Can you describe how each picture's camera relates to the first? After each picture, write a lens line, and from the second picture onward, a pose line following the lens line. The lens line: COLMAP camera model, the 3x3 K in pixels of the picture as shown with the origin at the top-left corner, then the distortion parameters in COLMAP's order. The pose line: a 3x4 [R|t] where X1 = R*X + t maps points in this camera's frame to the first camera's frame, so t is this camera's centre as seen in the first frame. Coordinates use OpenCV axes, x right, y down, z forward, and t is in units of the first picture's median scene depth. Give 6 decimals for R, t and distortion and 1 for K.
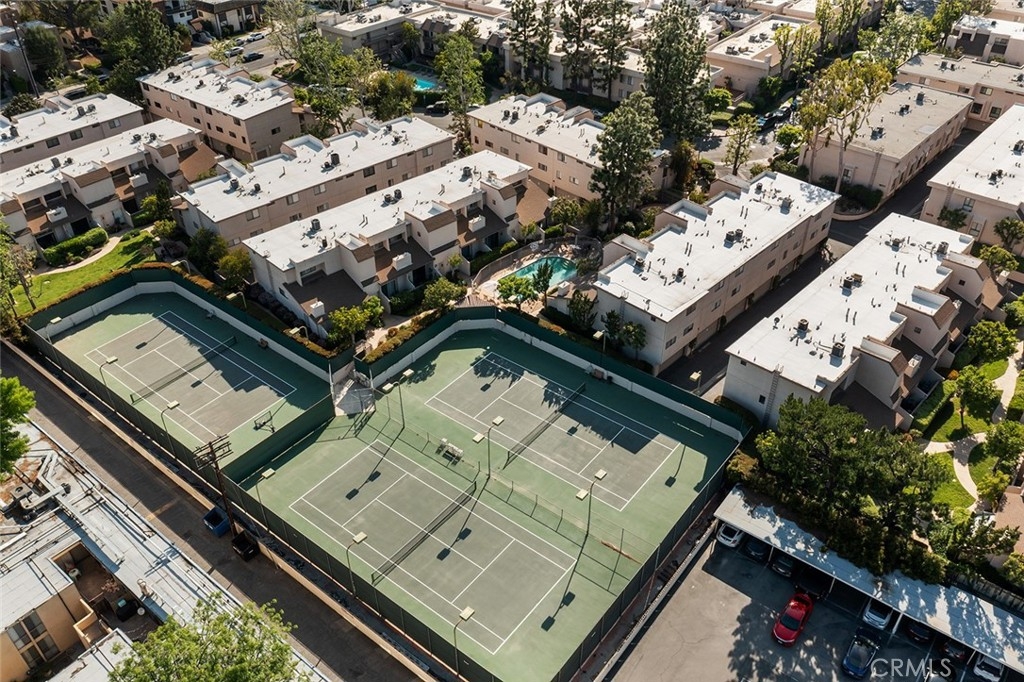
lens RADIAL K [[790.7, 0, 508.9], [0, 790.7, 335.9], [0, 0, 1]] dist [0.000862, -0.005675]
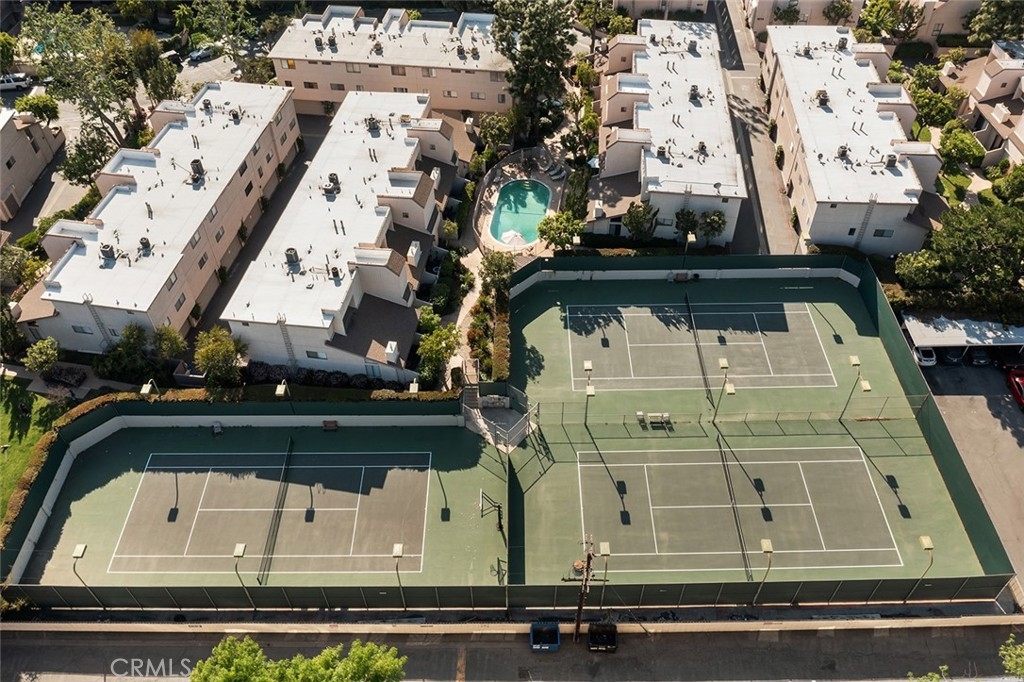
lens RADIAL K [[790.7, 0, 516.7], [0, 790.7, 339.6], [0, 0, 1]] dist [0.000862, -0.005675]
pose [[0.782129, -0.449667, 0.431363, -0.436087], [0.375401, 0.892571, 0.249784, -0.176641], [-0.497341, -0.033430, 0.866911, 0.240225]]
